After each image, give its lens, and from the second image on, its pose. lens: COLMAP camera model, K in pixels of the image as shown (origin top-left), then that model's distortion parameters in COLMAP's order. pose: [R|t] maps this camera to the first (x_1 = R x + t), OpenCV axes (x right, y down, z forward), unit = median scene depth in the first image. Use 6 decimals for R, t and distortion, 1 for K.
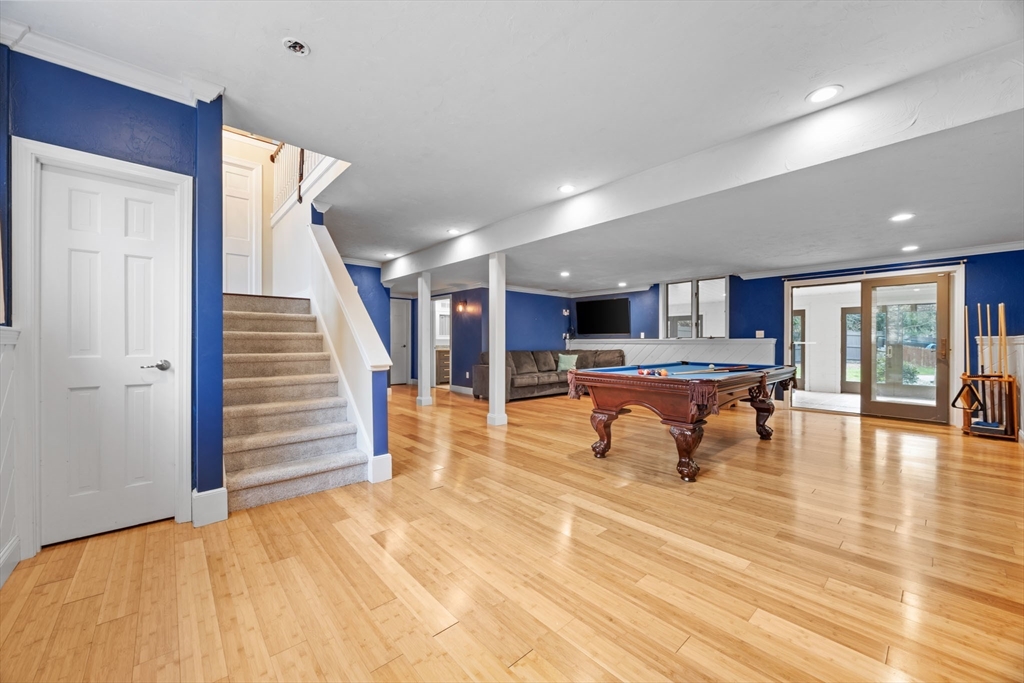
lens RADIAL K [[389.7, 0, 511.1], [0, 389.7, 339.9], [0, 0, 1]] dist [-0.003432, 0.000802]
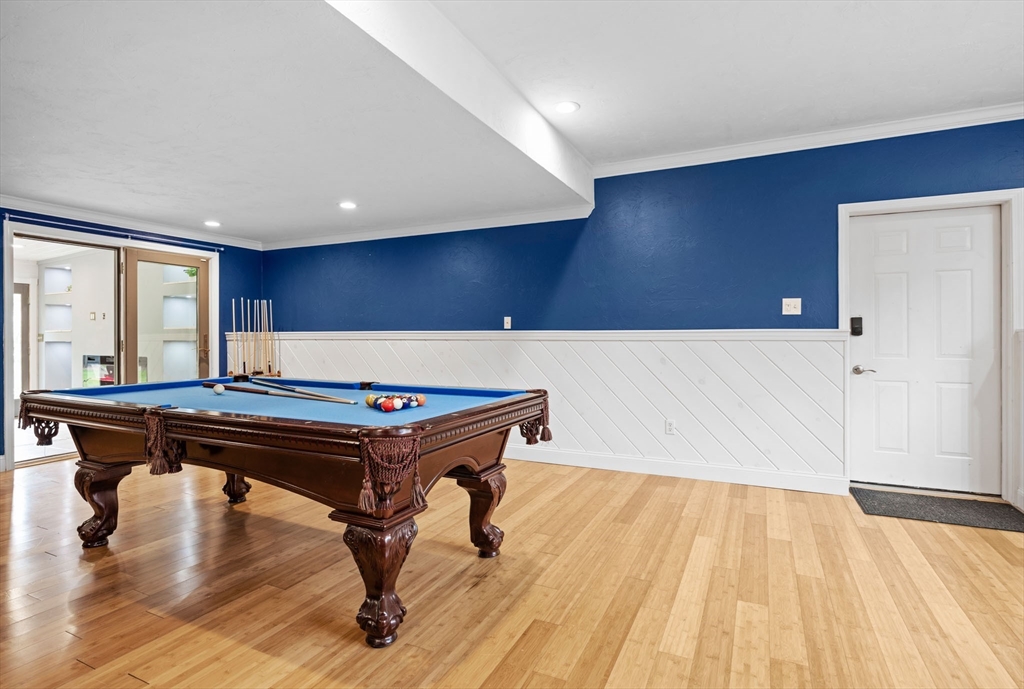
lens RADIAL K [[529.7, 0, 514.2], [0, 529.7, 339.1], [0, 0, 1]] dist [-0.016810, -0.000283]
pose [[-0.385205, 0.000379, 0.922831, -0.407959], [0.003291, 0.999994, 0.000964, 0.012295], [-0.922825, 0.003409, -0.385204, 1.503354]]
